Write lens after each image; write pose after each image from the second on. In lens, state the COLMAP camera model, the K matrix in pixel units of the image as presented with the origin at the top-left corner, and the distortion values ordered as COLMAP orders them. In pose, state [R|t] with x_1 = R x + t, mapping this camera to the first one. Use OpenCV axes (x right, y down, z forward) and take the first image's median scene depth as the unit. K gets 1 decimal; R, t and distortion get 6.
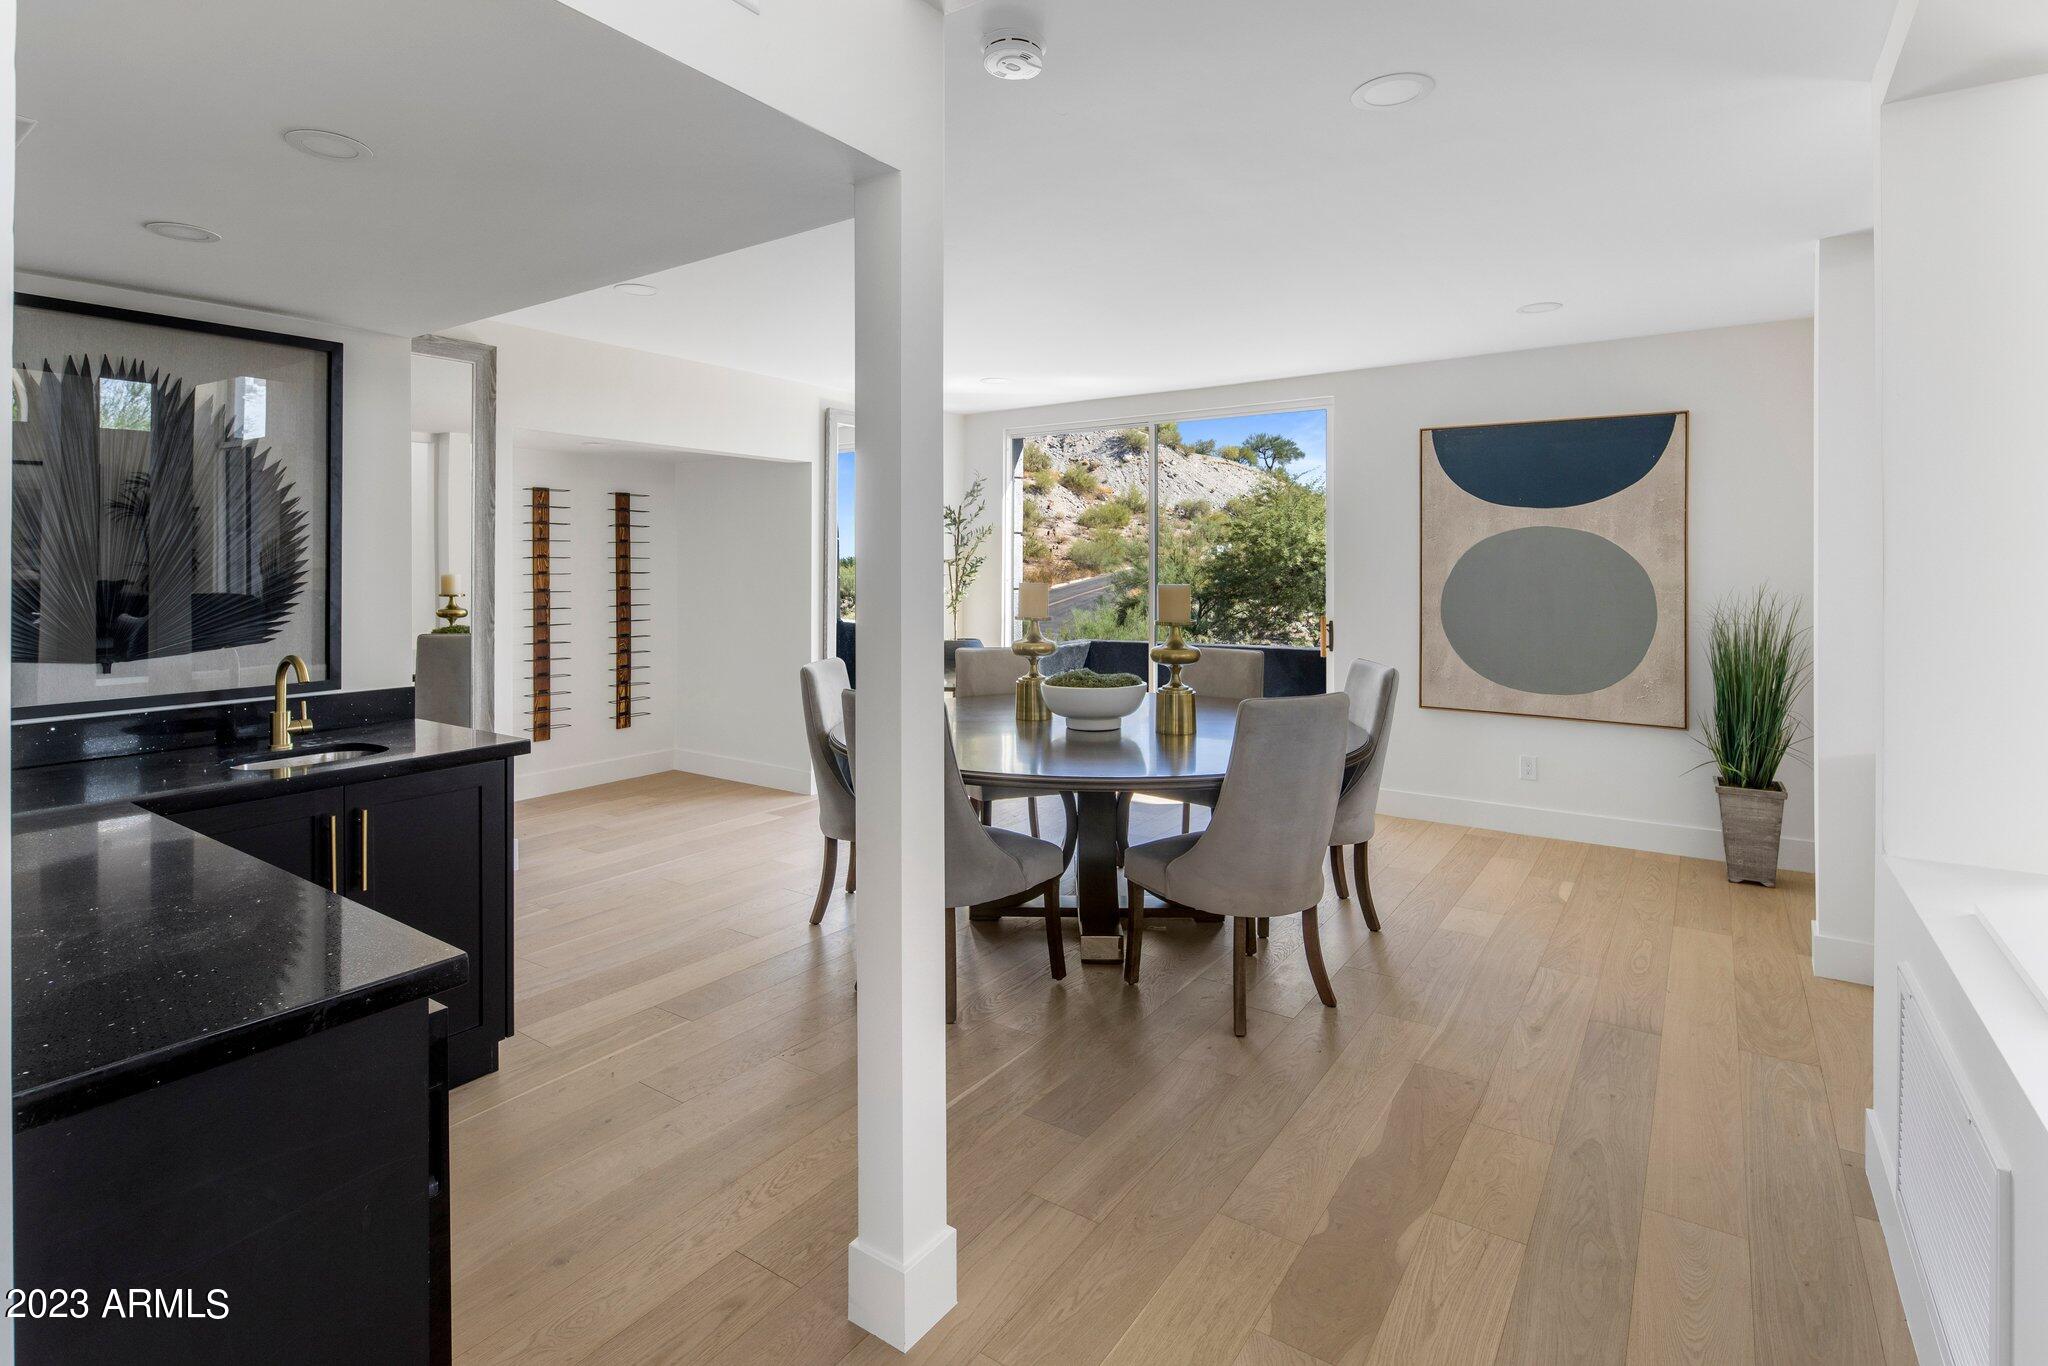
lens RADIAL K [[1000.8, 0, 989.6], [0, 1000.8, 563.2], [0, 0, 1]] dist [0.000773, 0.000045]
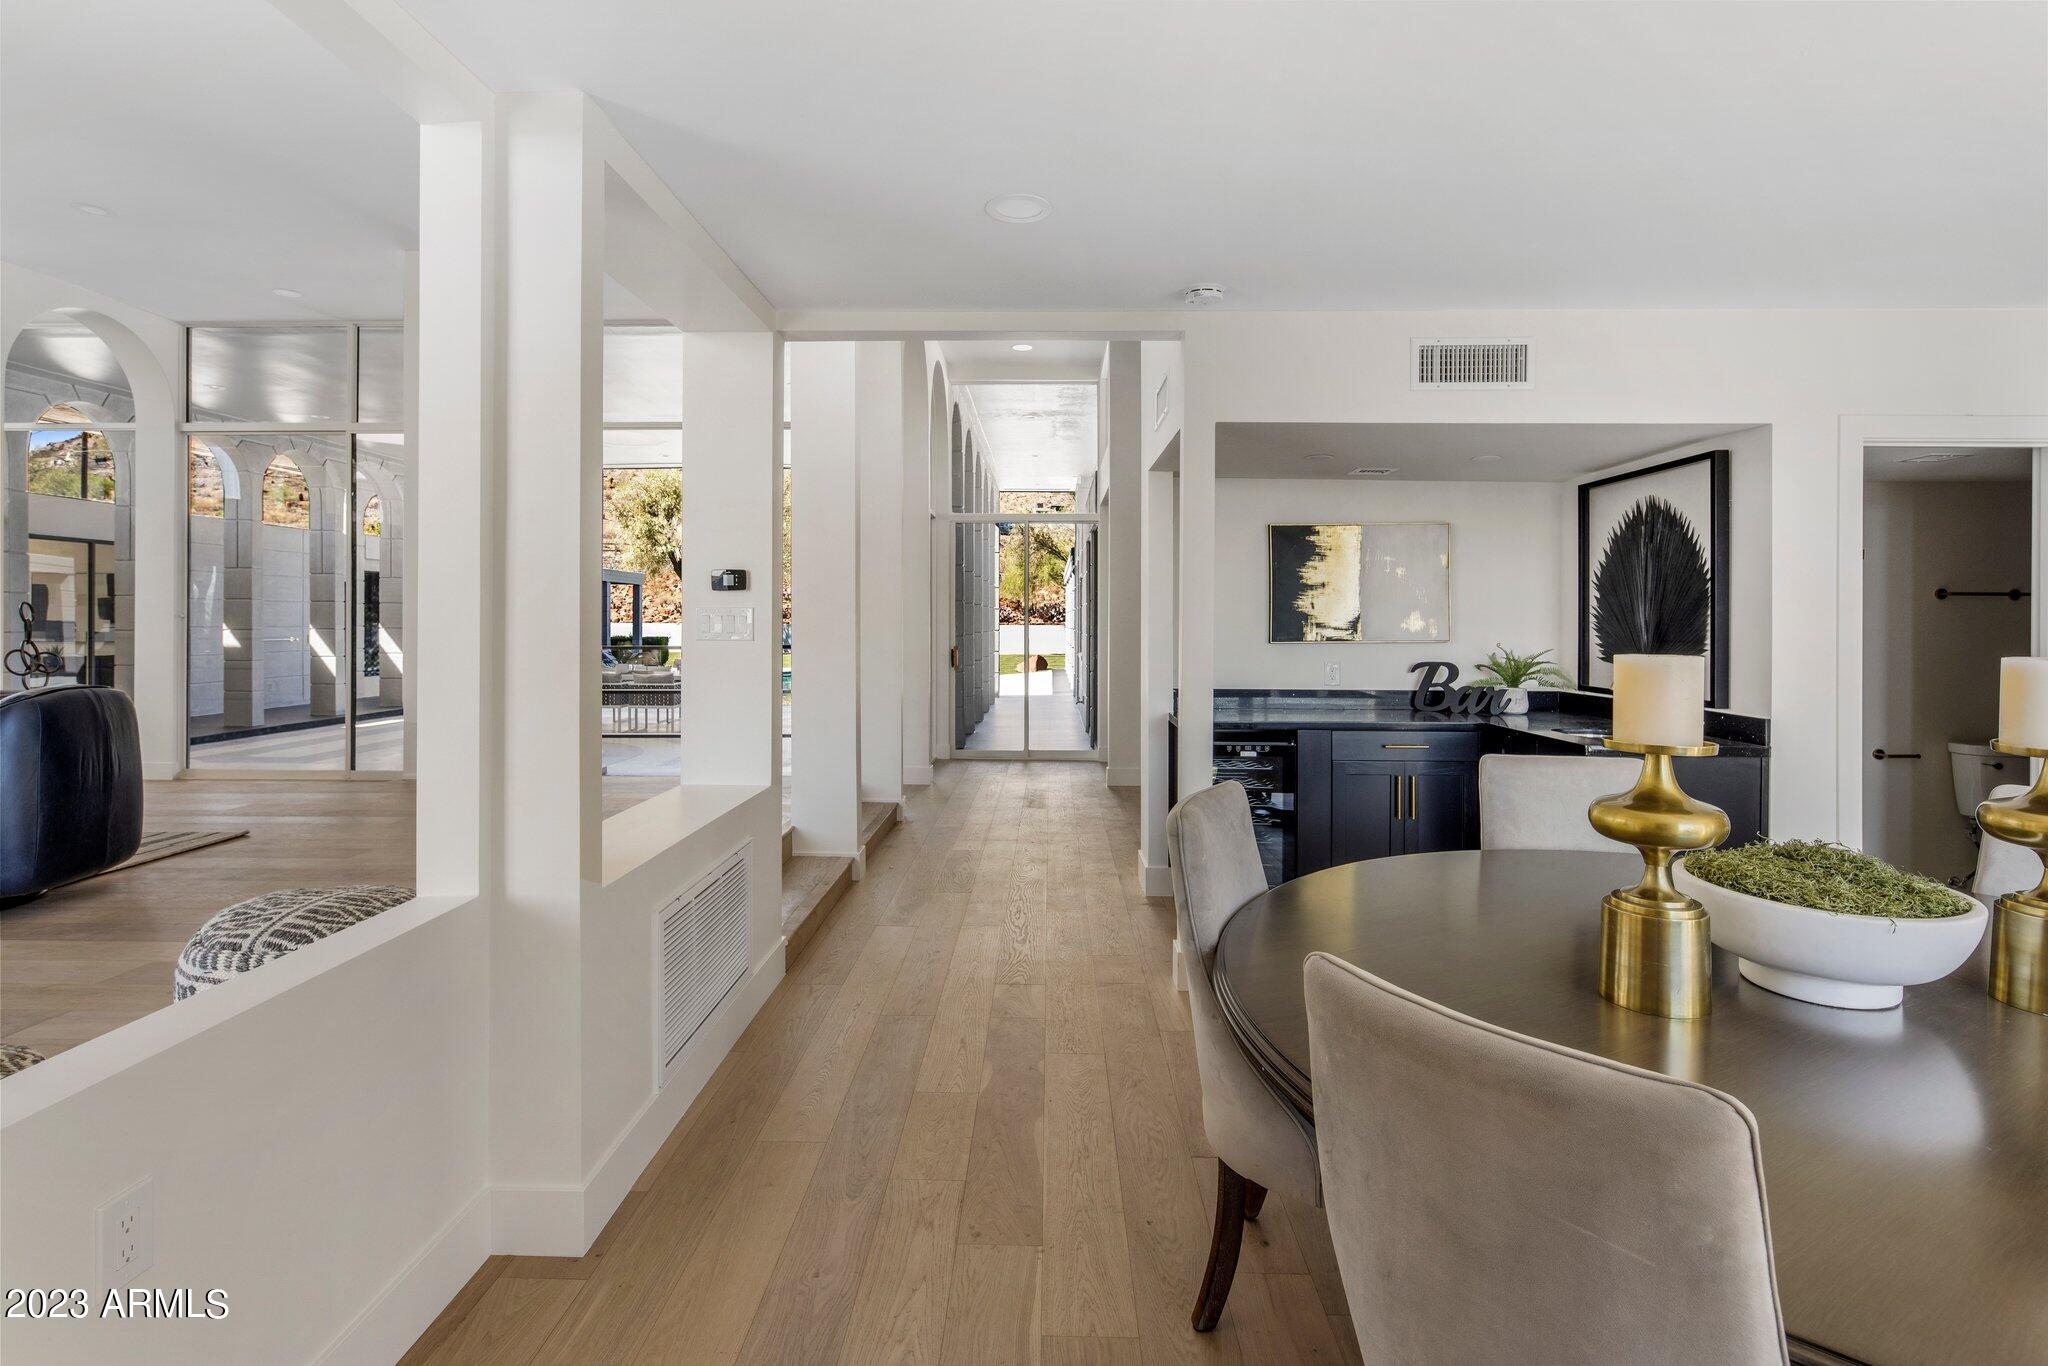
lens RADIAL K [[1000.8, 0, 1021.9], [0, 1000.8, 666.6], [0, 0, 1]] dist [0.000773, 0.000045]
pose [[-0.829879, 0.003982, -0.557929, 0.935758], [0.000043, 0.999975, 0.007073, 0.058125], [0.557943, 0.005846, -0.829859, 1.760524]]
